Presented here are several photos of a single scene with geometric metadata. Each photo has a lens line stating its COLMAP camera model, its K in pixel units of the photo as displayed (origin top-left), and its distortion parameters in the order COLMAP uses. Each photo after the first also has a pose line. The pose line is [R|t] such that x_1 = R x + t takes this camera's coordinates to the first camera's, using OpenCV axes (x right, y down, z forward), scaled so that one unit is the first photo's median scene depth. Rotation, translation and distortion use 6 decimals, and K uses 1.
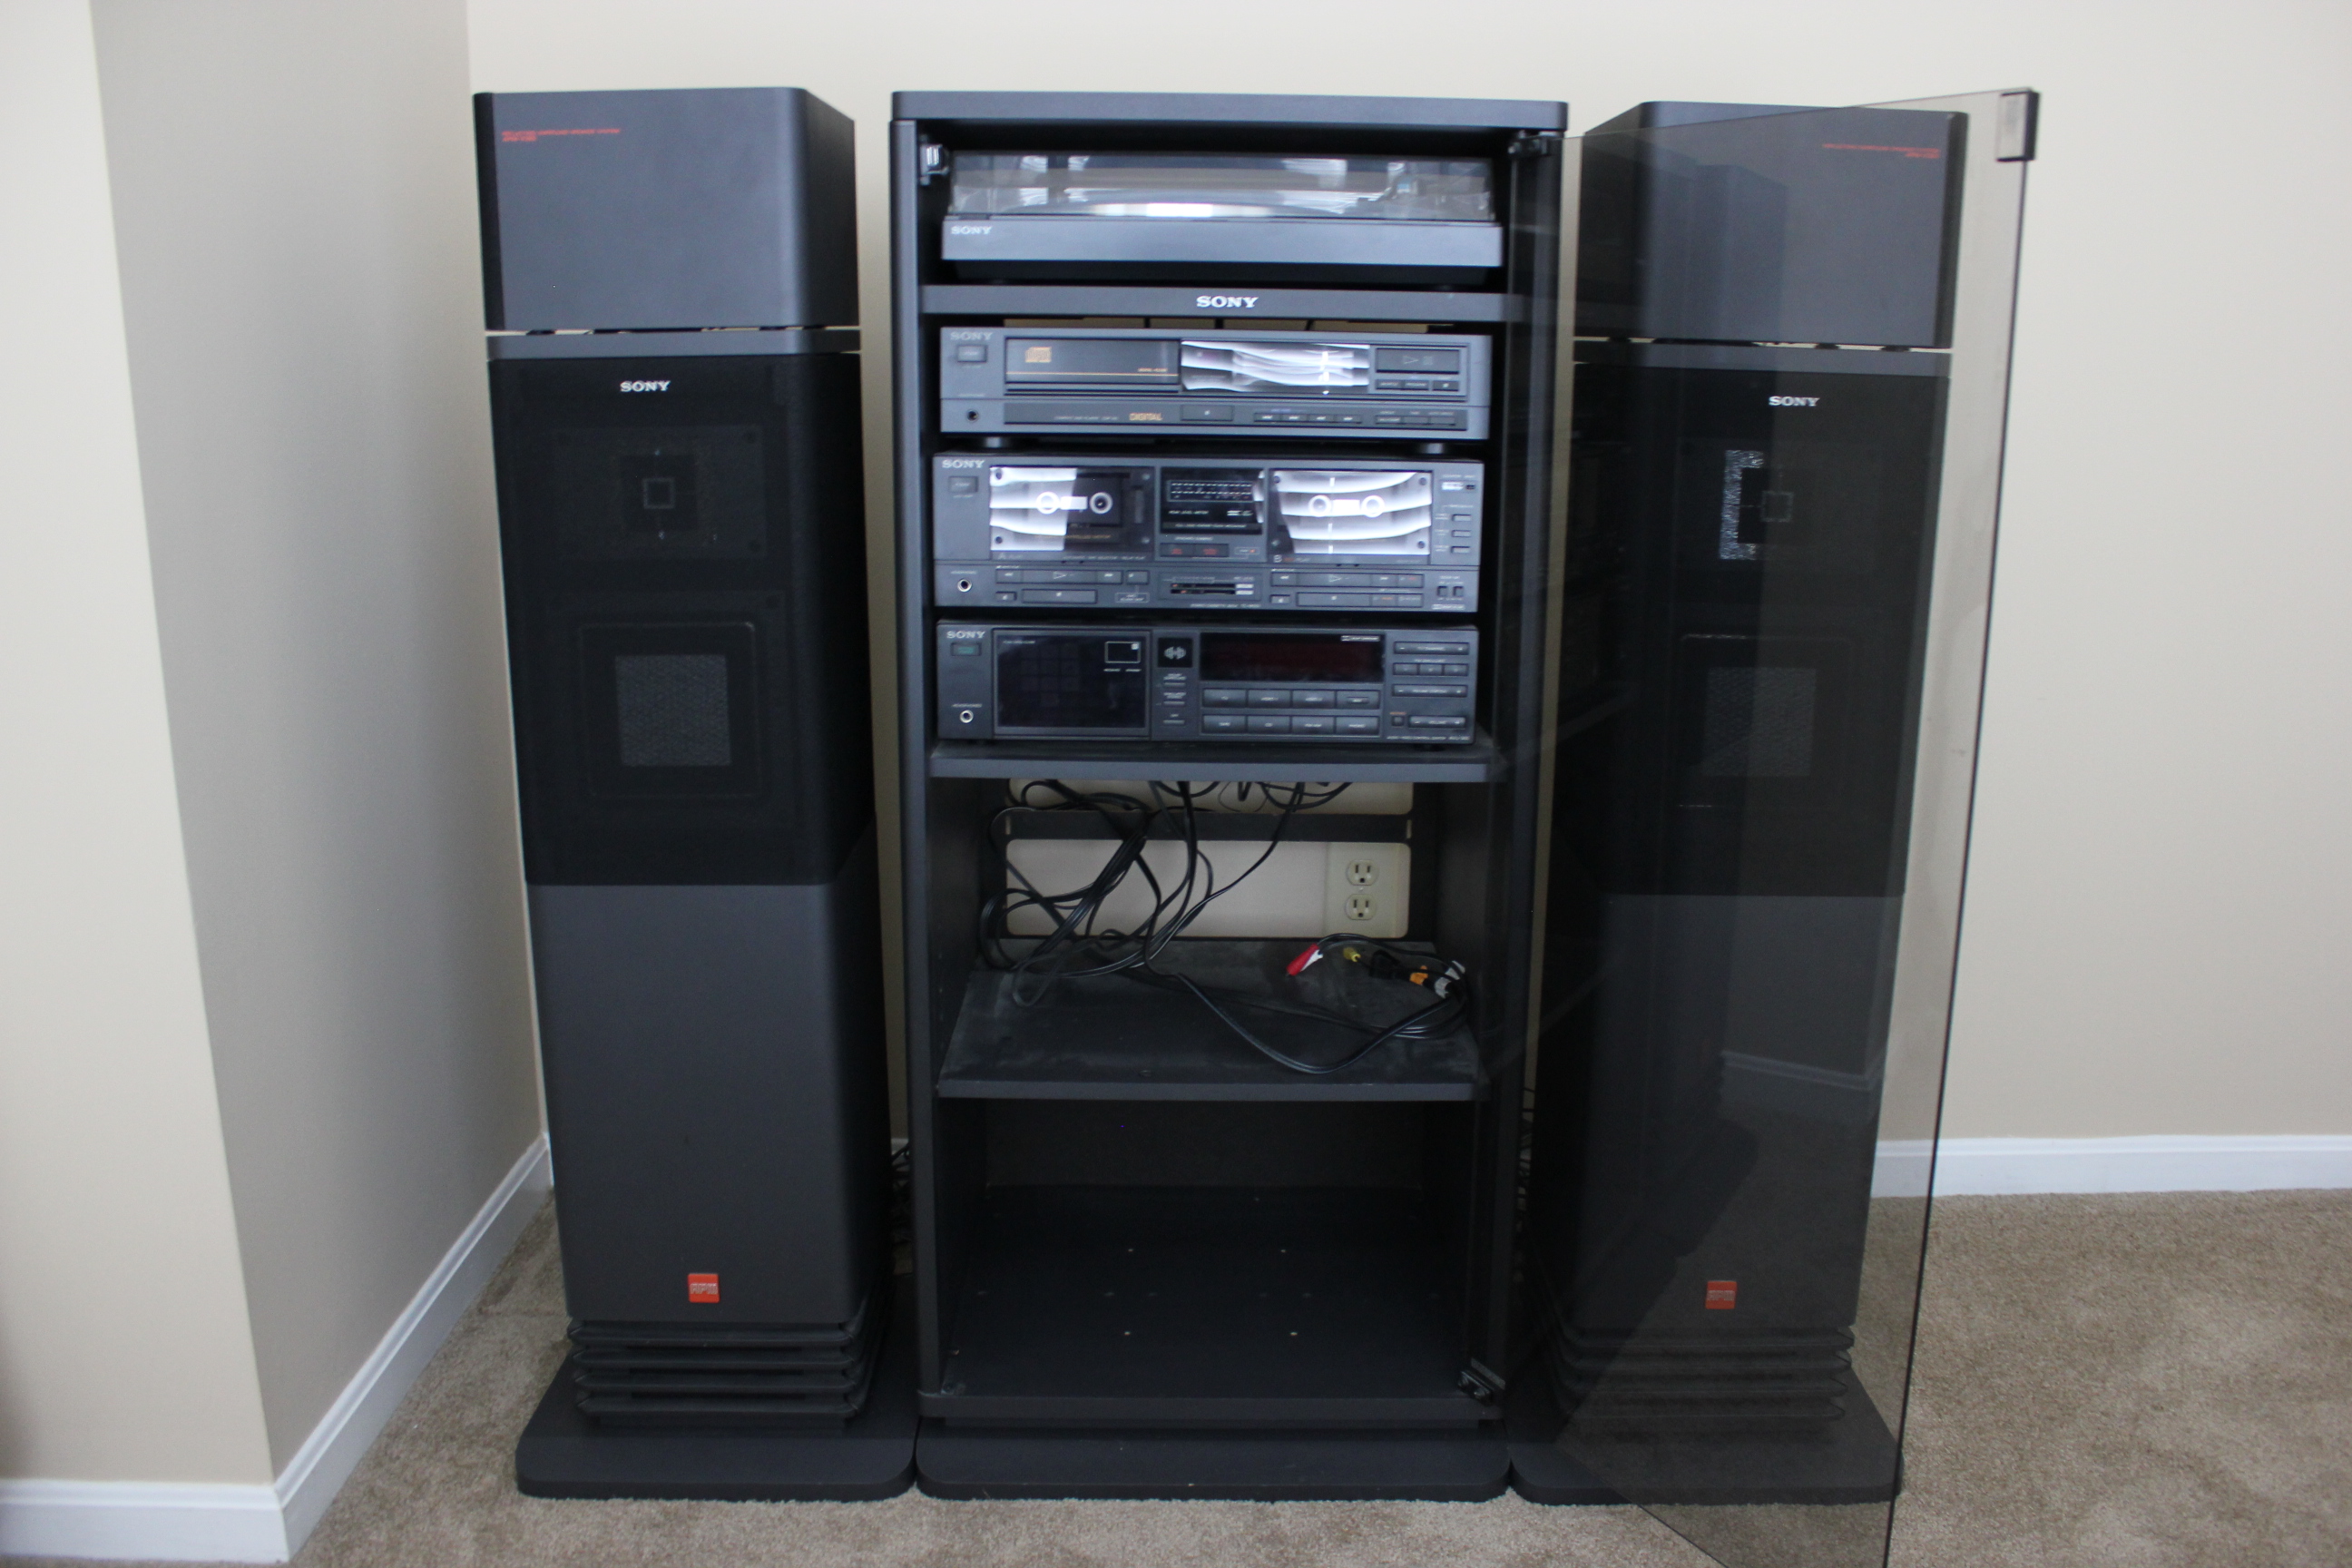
lens RADIAL K [[1934.7, 0, 1182.6], [0, 1934.7, 796.0], [0, 0, 1]] dist [-0.166576, 0.134797]
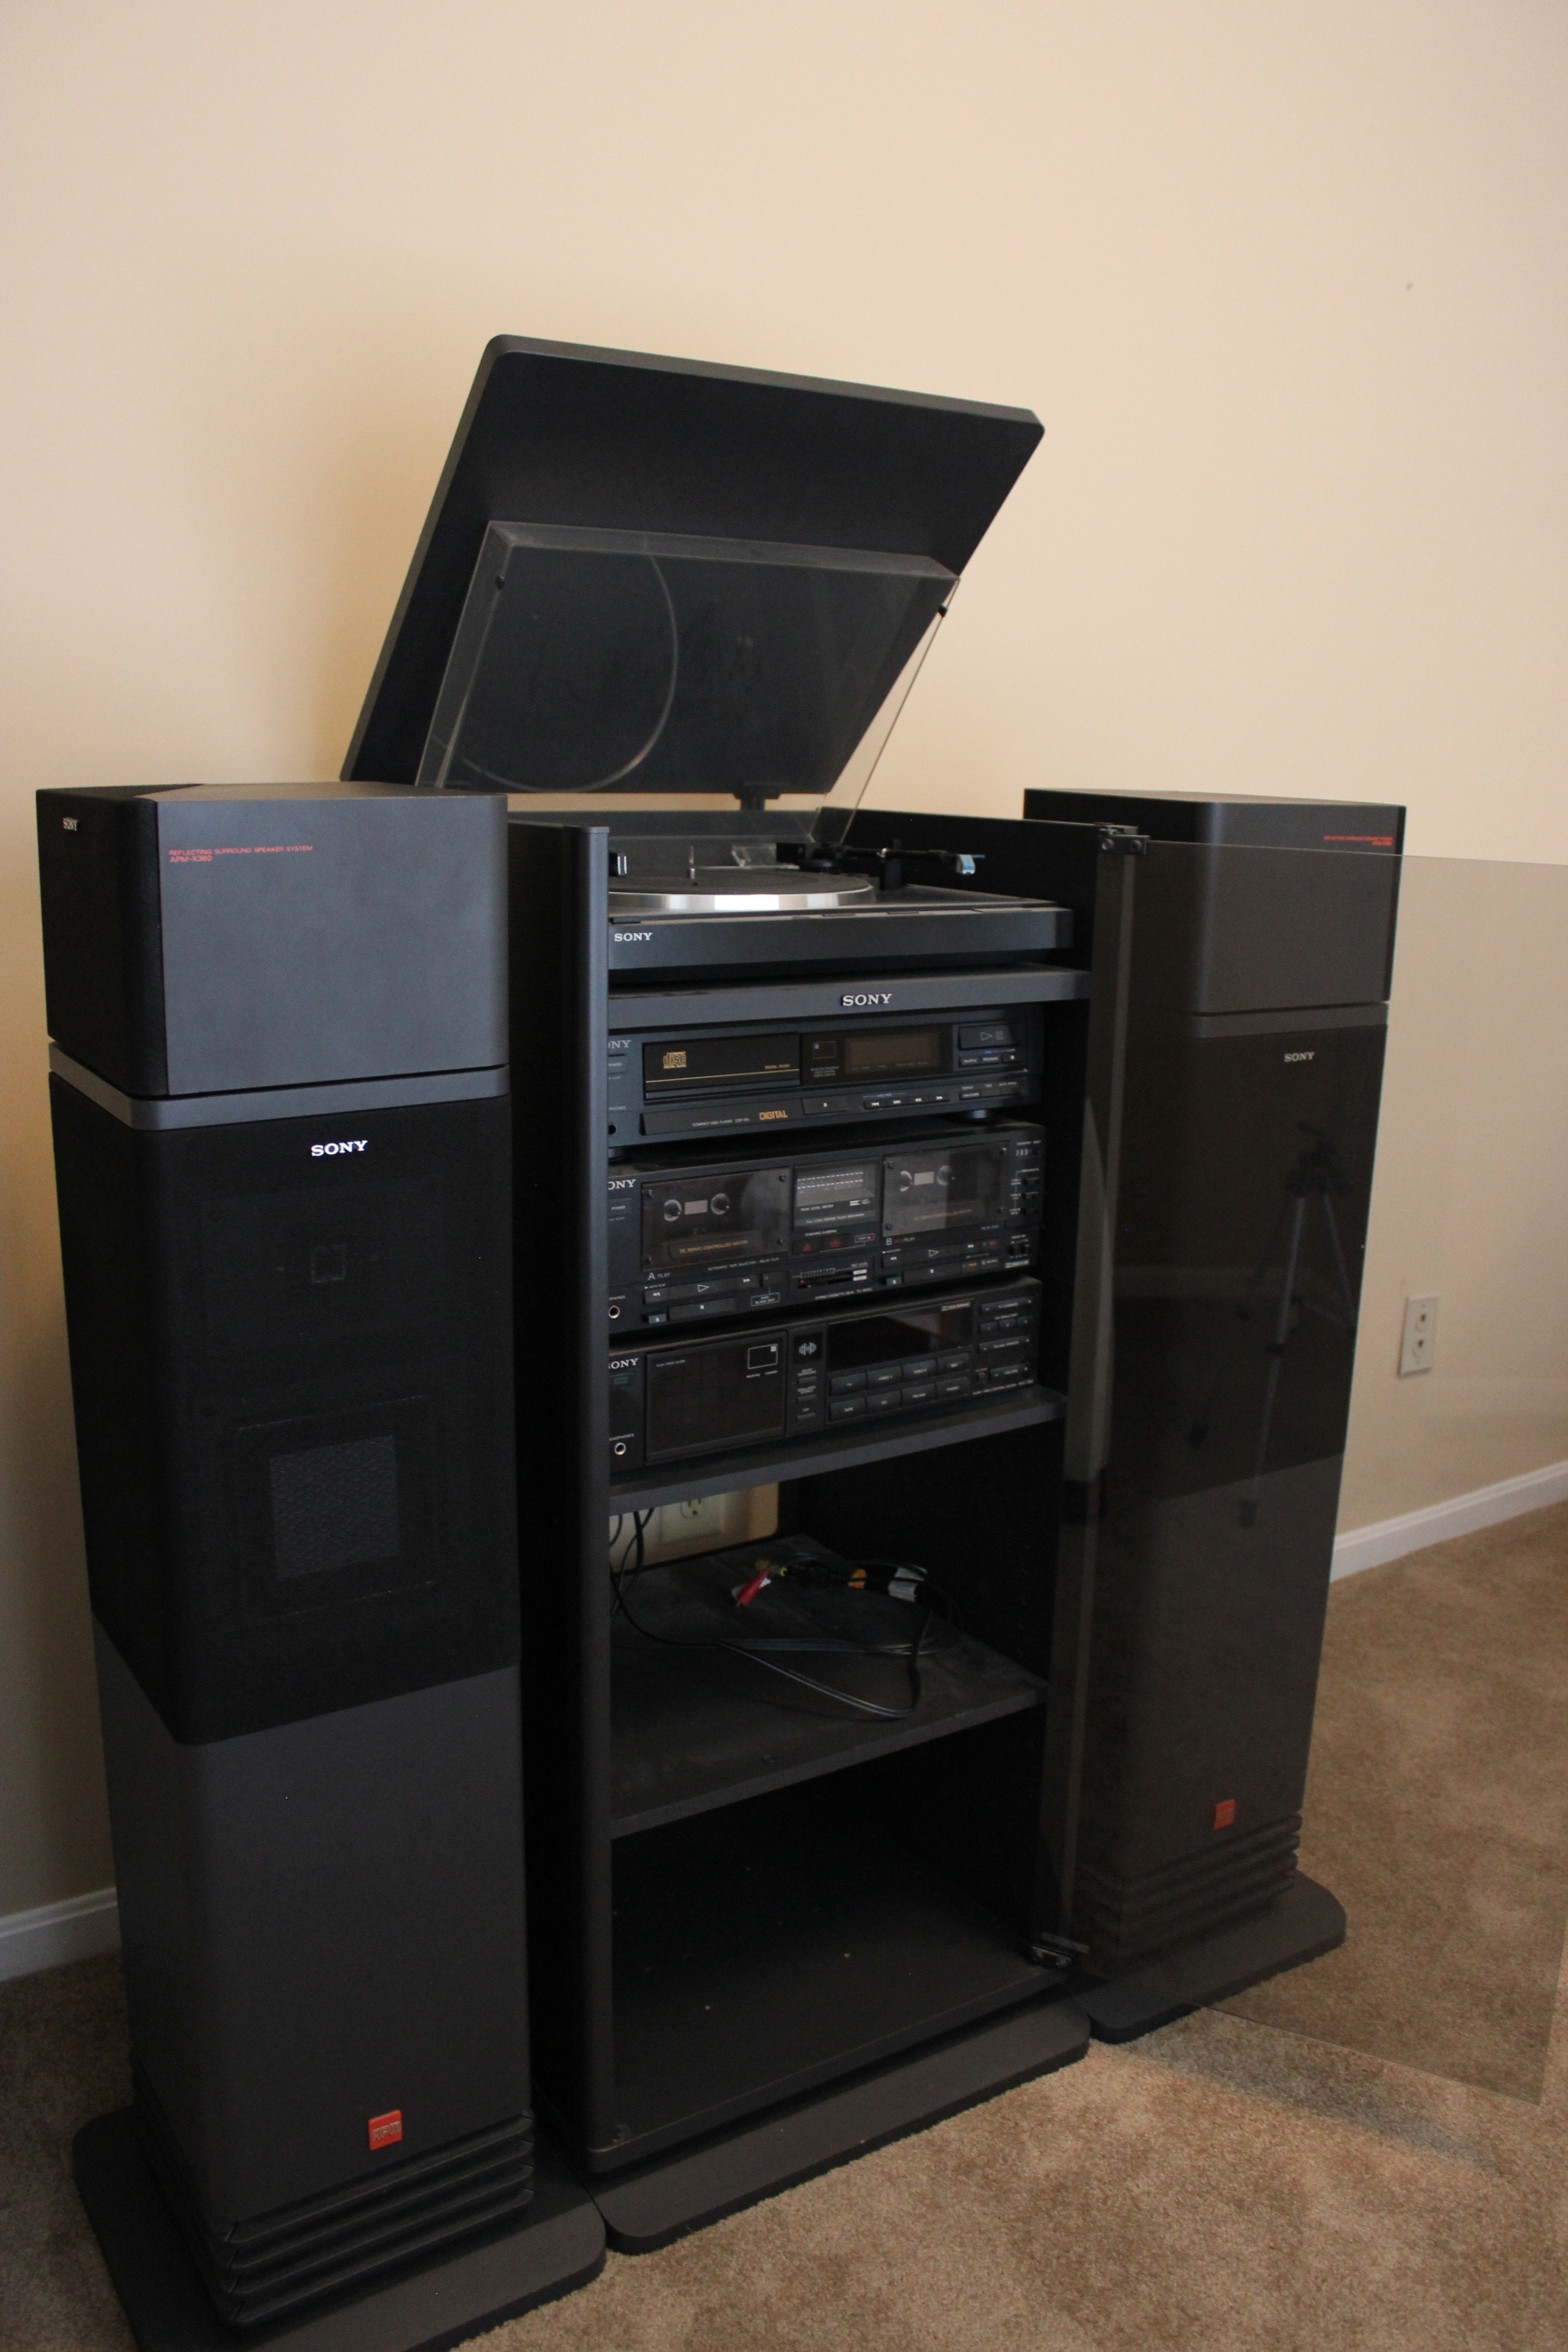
lens RADIAL K [[1919.8, 0, 750.6], [0, 1919.8, 1169.7], [0, 0, 1]] dist [-0.166591, 0.129892]
pose [[0.848468, -0.108613, 0.517982, -0.512967], [0.109995, 0.993533, 0.028154, -0.191000], [-0.517691, 0.033087, 0.854928, 0.173385]]
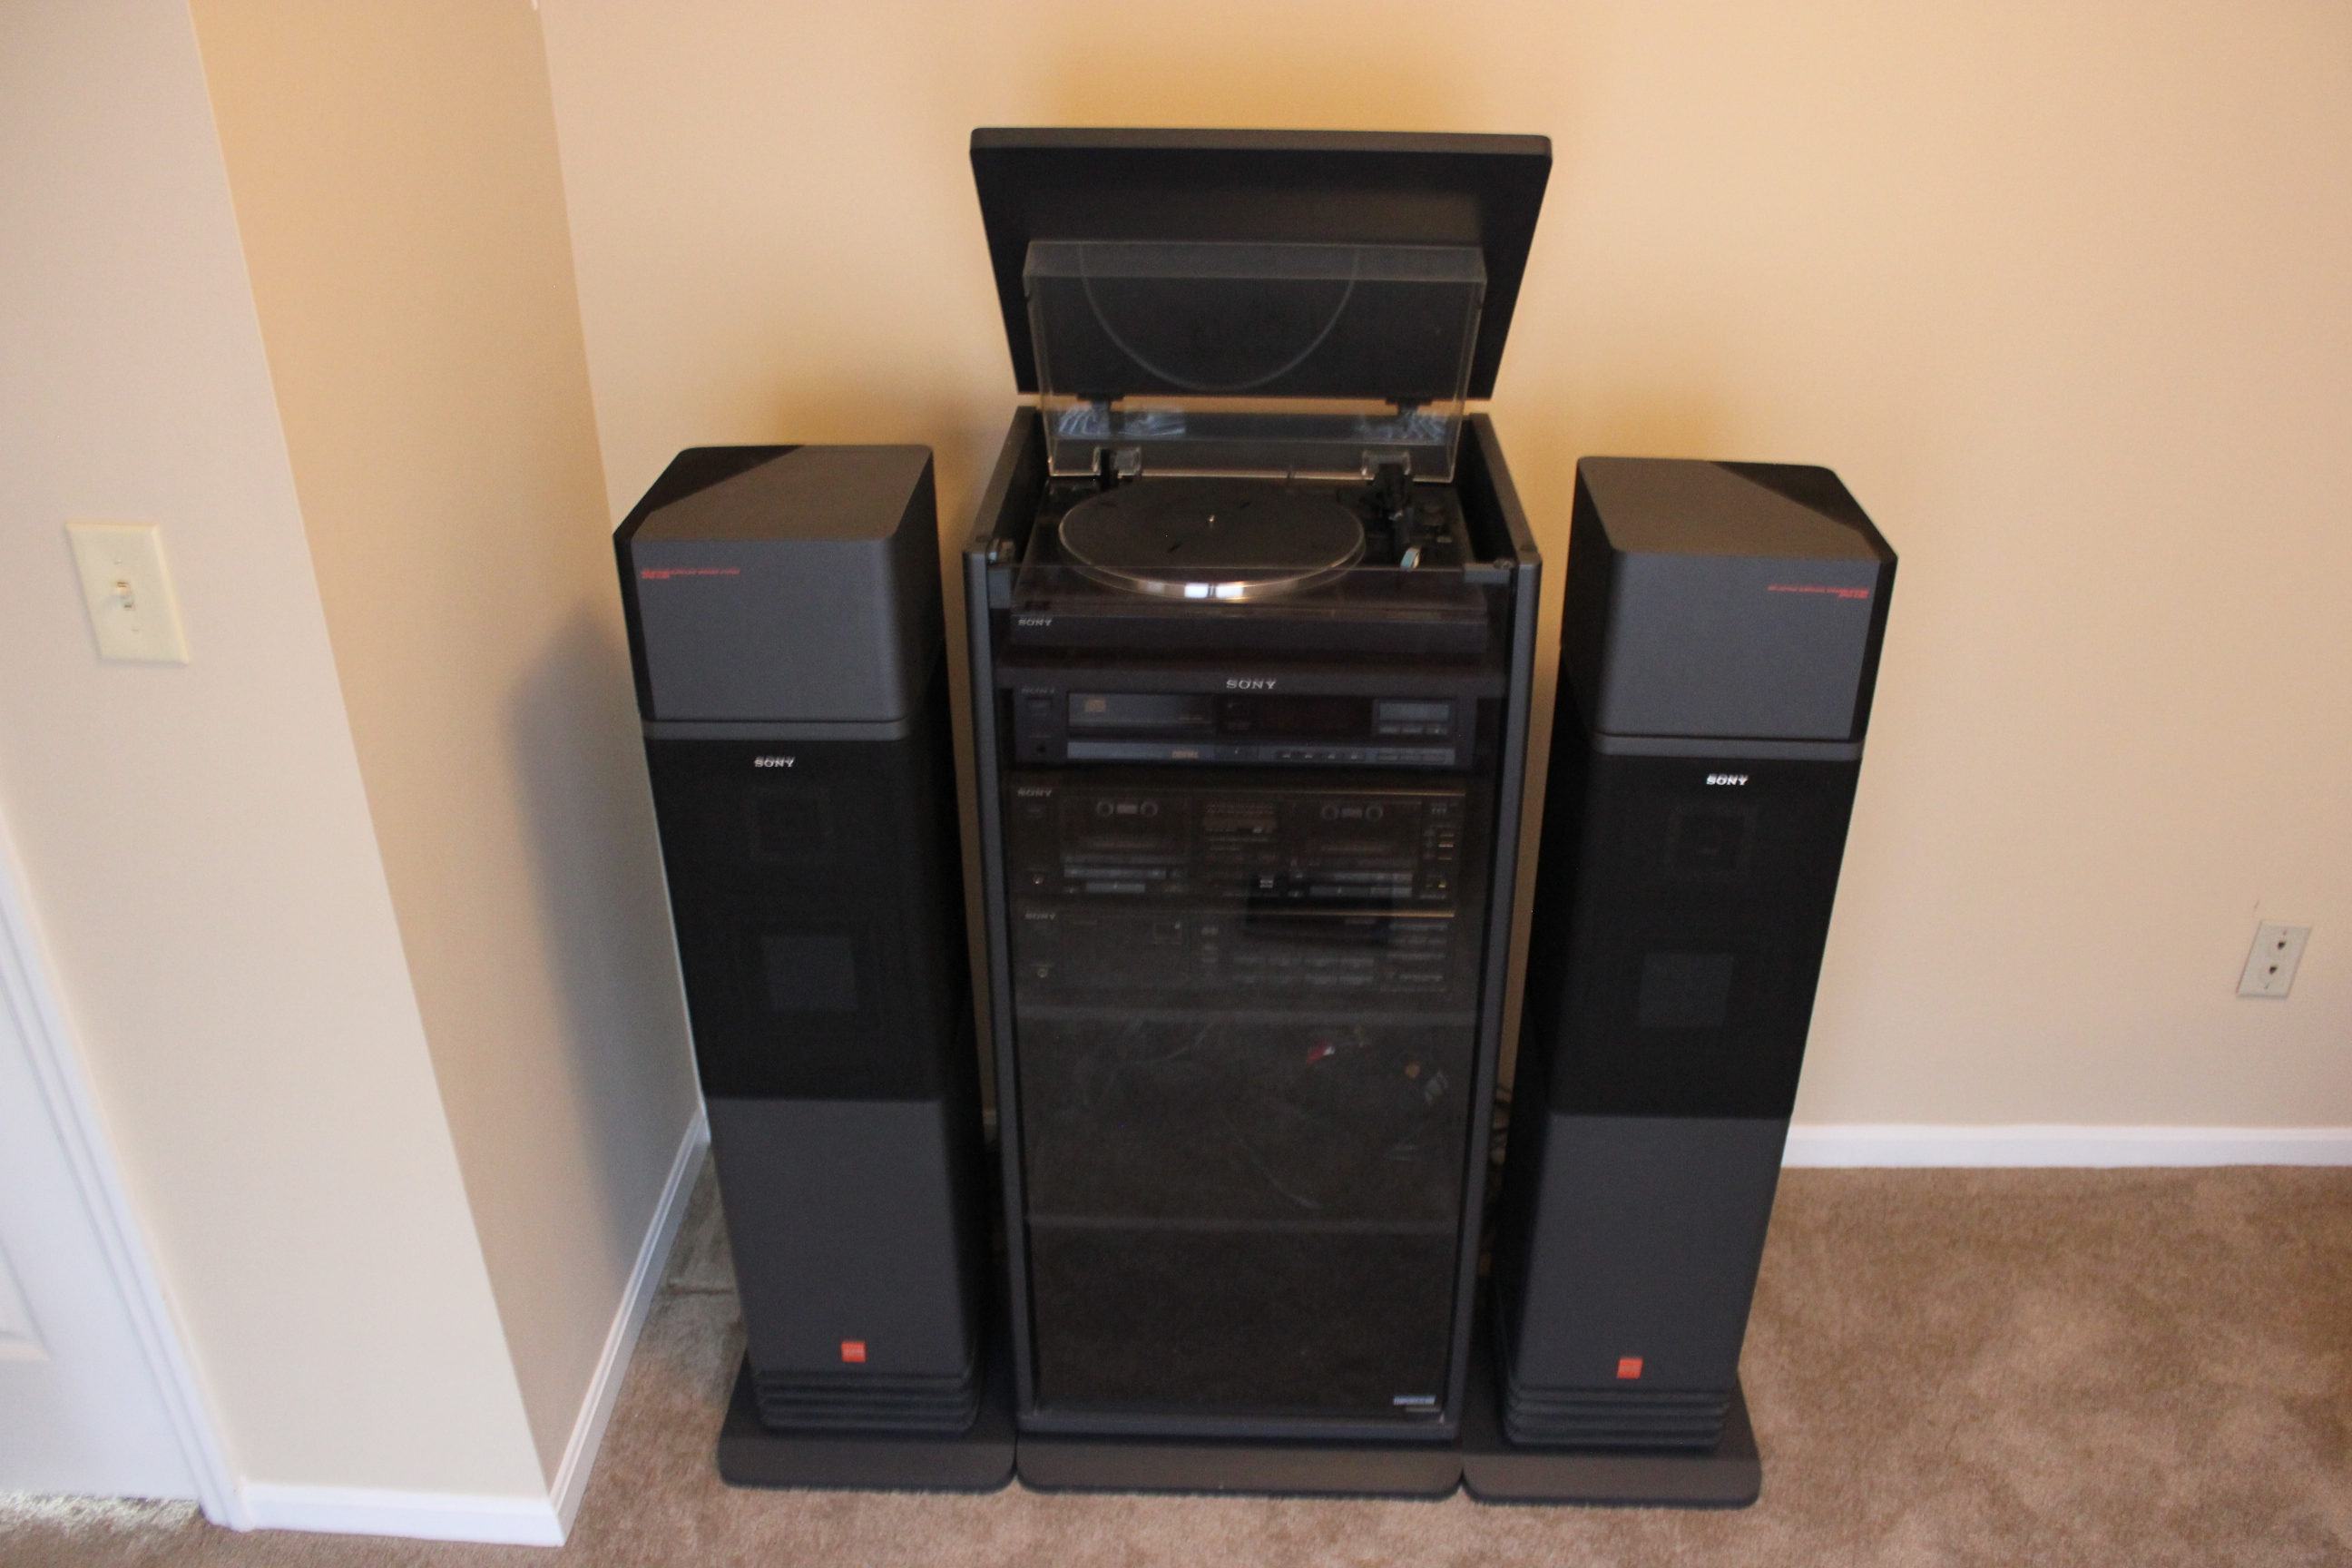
lens RADIAL K [[1906.0, 0, 1183.0], [0, 1906.0, 798.8], [0, 0, 1]] dist [-0.167575, 0.132147]
pose [[0.999309, 0.008382, -0.036220, 0.021751], [0.001554, 0.963986, 0.265950, -0.469074], [0.037145, -0.265823, 0.963306, -0.149165]]
